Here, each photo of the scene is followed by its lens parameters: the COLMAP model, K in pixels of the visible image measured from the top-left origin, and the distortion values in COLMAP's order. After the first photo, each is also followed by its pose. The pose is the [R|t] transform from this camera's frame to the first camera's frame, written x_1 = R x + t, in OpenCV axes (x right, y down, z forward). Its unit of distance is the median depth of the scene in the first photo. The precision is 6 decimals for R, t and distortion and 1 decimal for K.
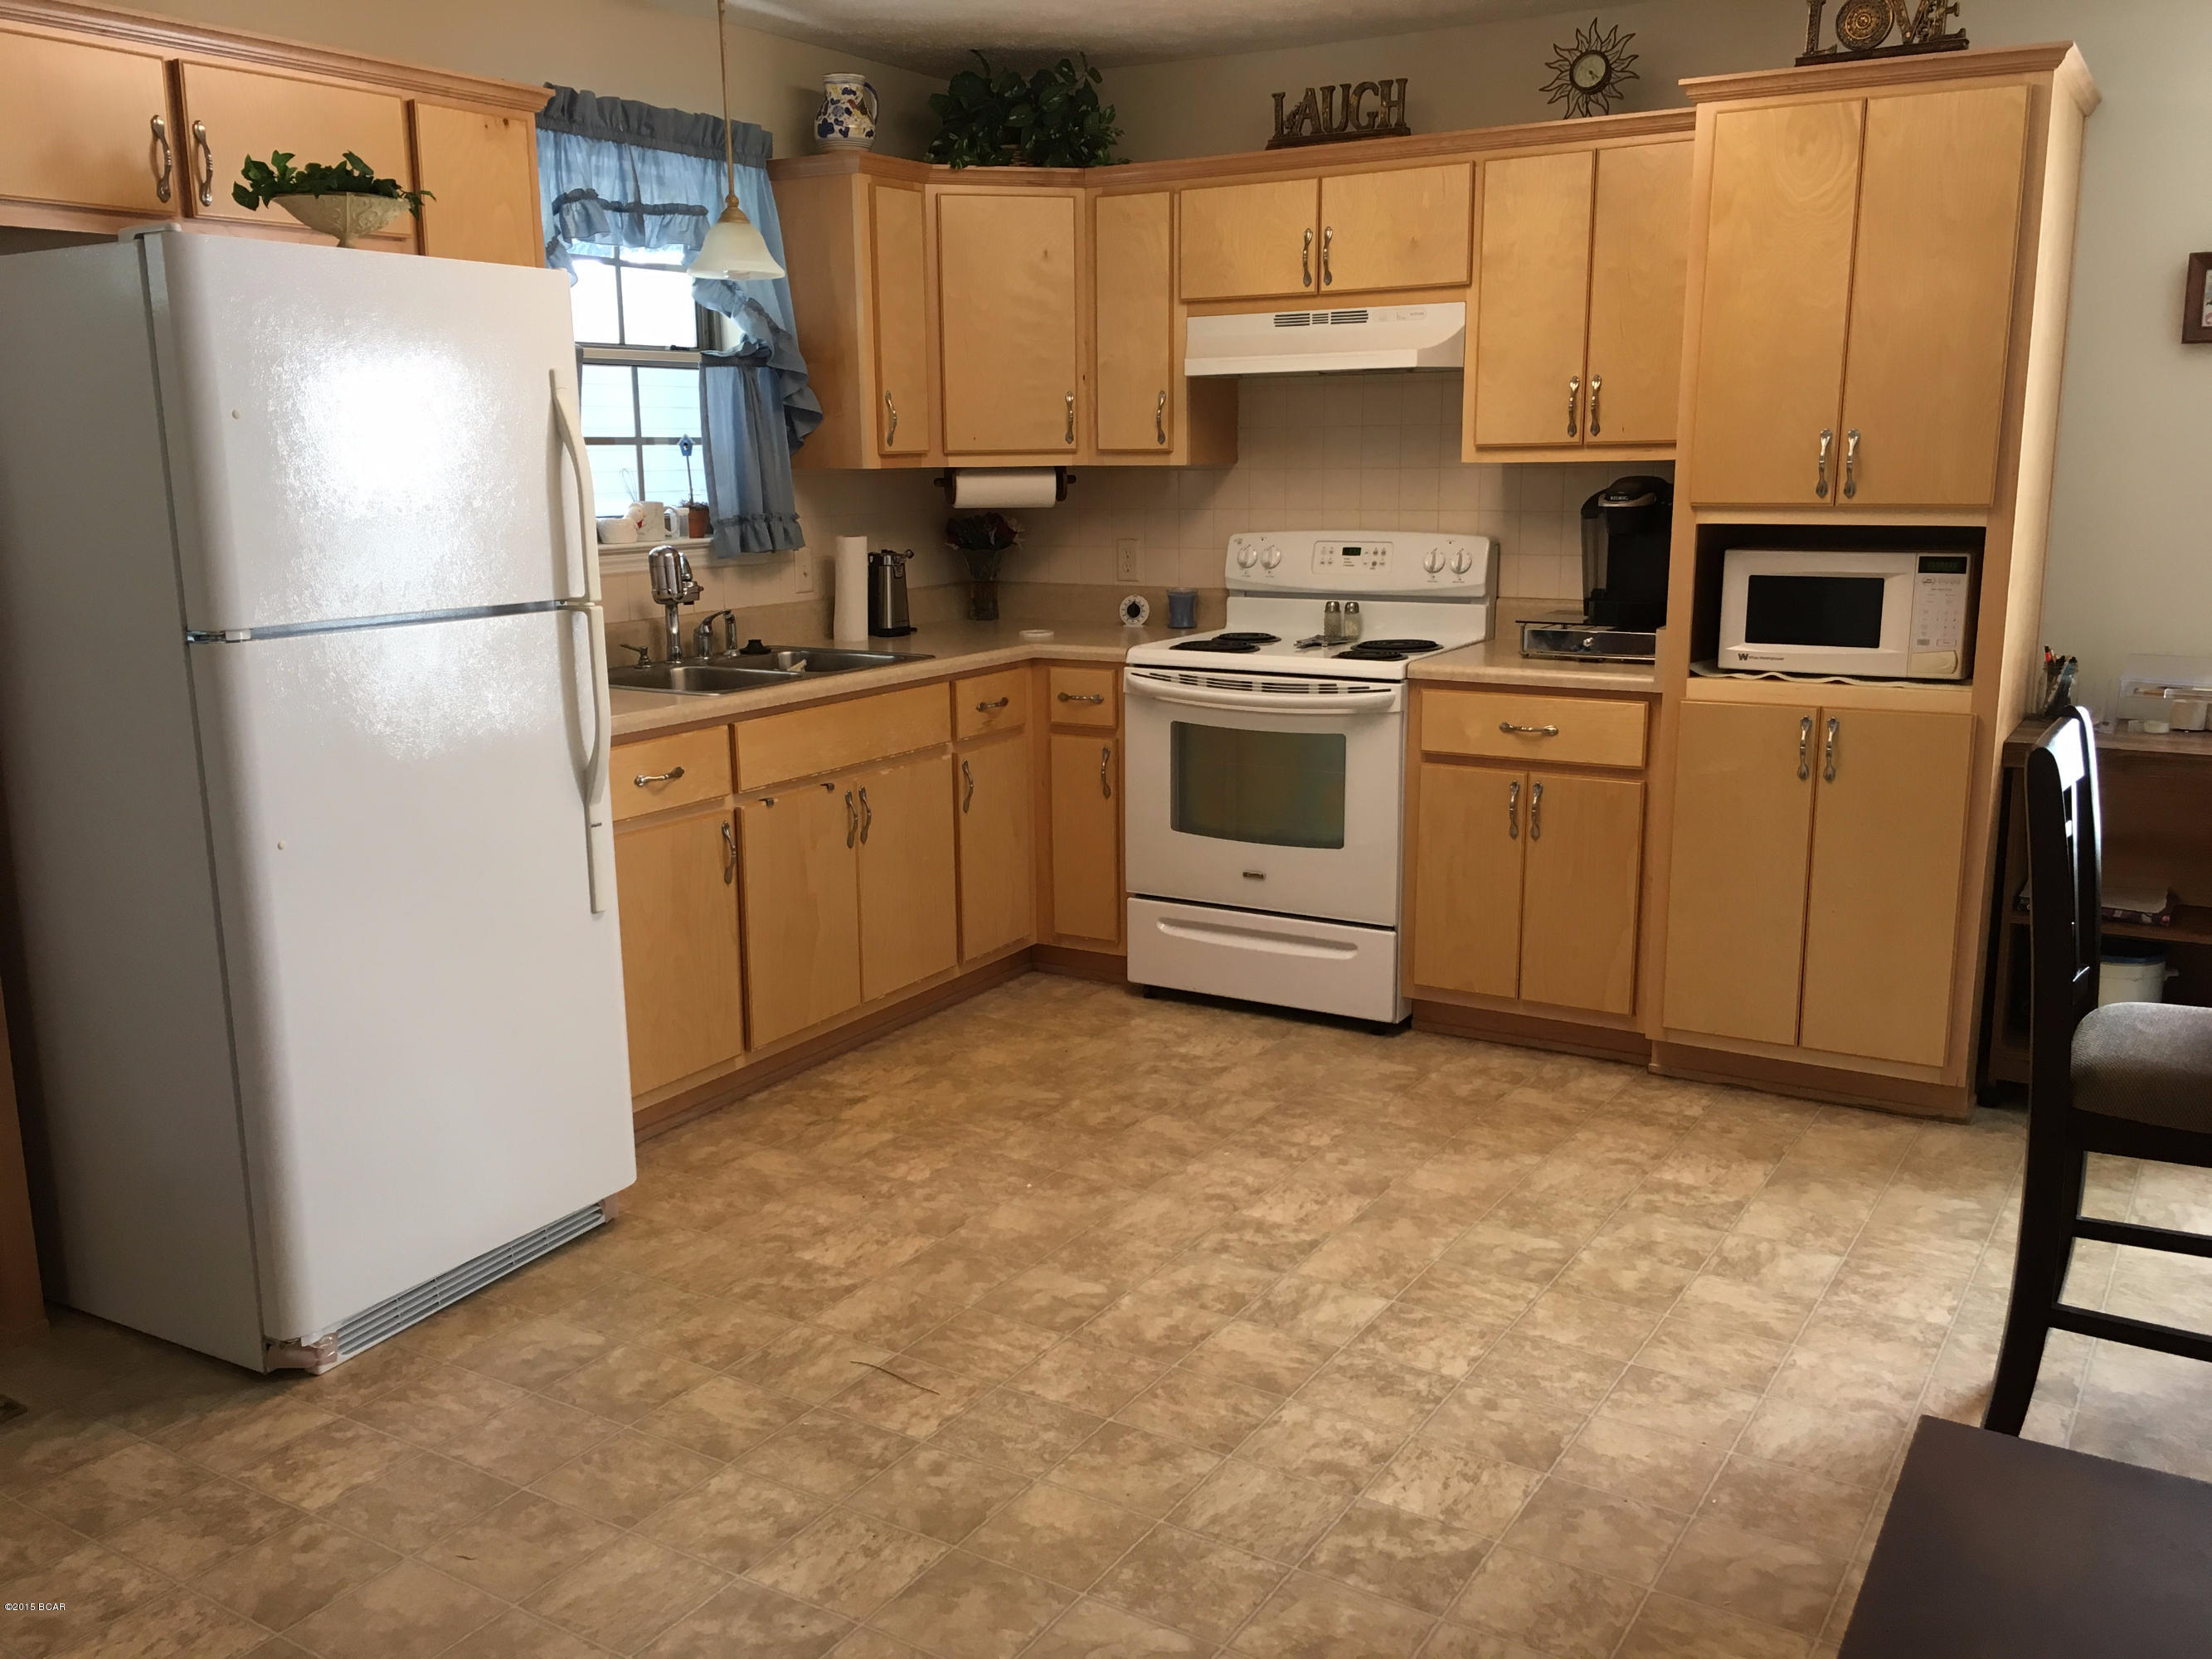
lens RADIAL K [[1892.4, 0, 1099.9], [0, 1892.4, 829.1], [0, 0, 1]] dist [0.081116, -0.115444]
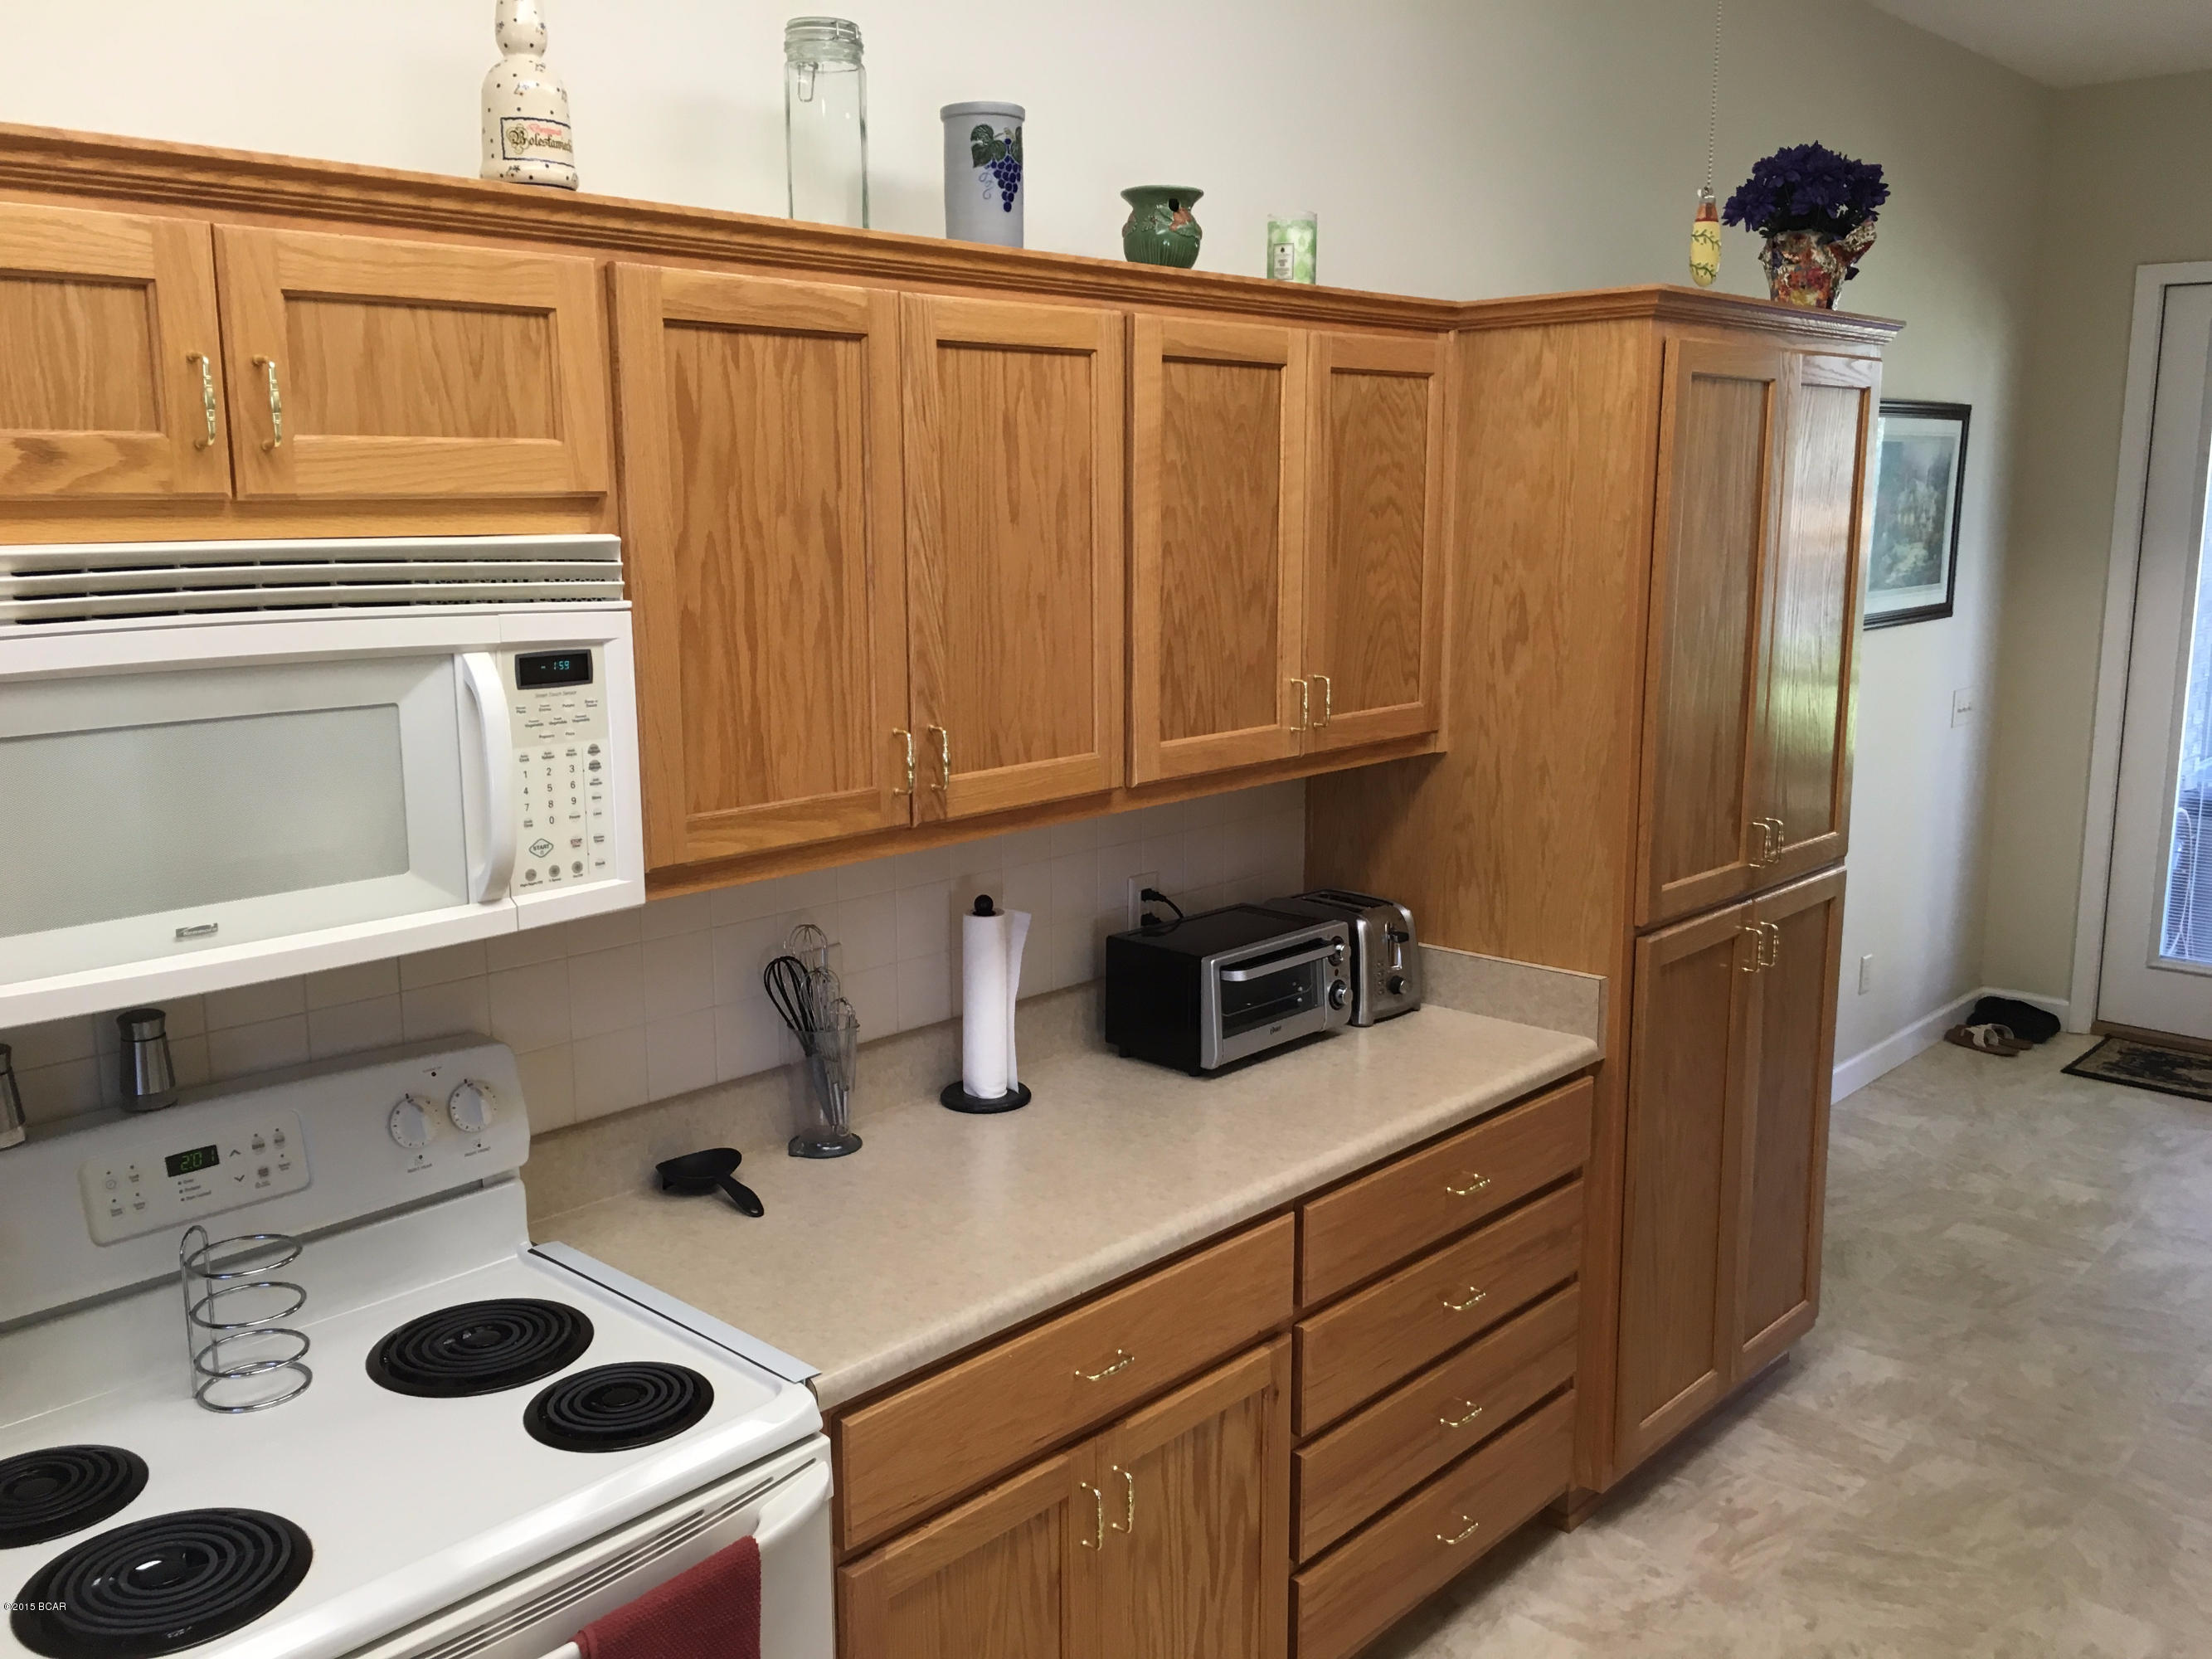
lens RADIAL K [[1892.4, 0, 1104.6], [0, 1892.4, 838.2], [0, 0, 1]] dist [0.081116, -0.115444]
pose [[0.203572, -0.163802, 0.965260, -0.233706], [0.209481, 0.970361, 0.120488, -0.252121], [-0.956387, 0.177676, 0.231851, 0.817307]]
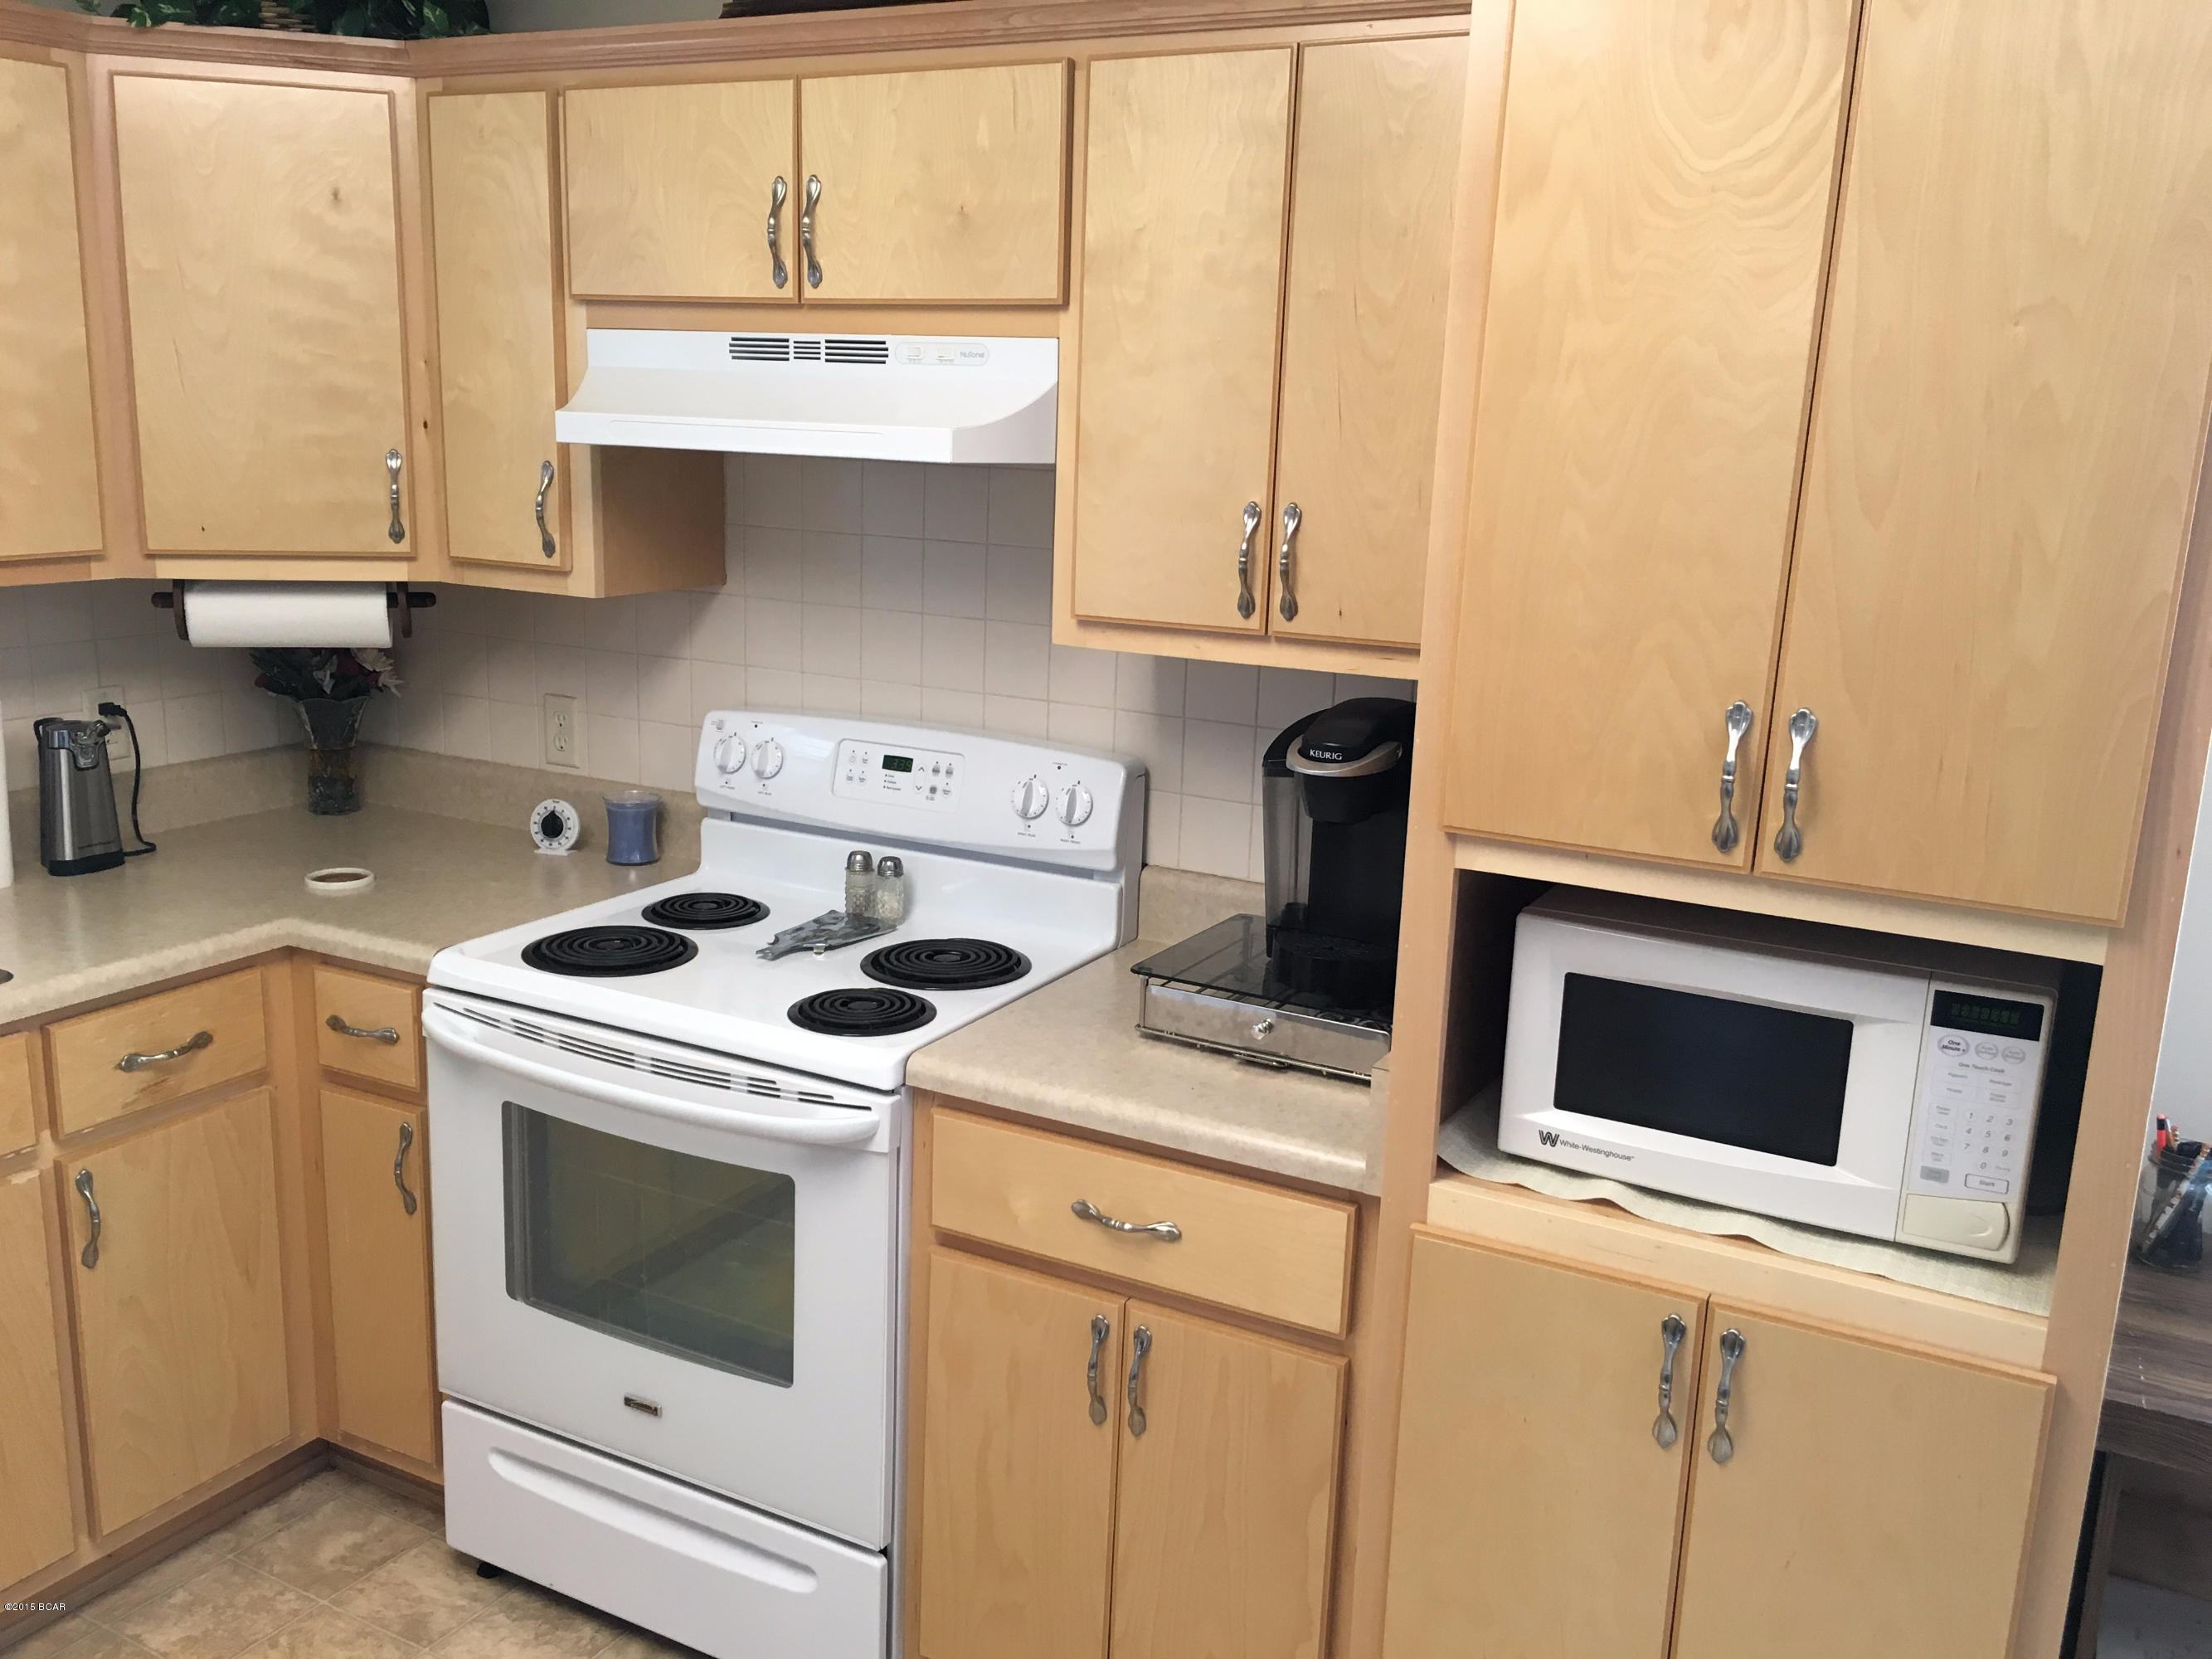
lens RADIAL K [[1892.4, 0, 1101.2], [0, 1892.4, 831.5], [0, 0, 1]] dist [0.081116, -0.115444]
pose [[0.997639, 0.032599, 0.060441, 0.182750], [-0.033858, 0.999228, 0.019916, -0.159835], [-0.059745, -0.021915, 0.997973, 0.502350]]
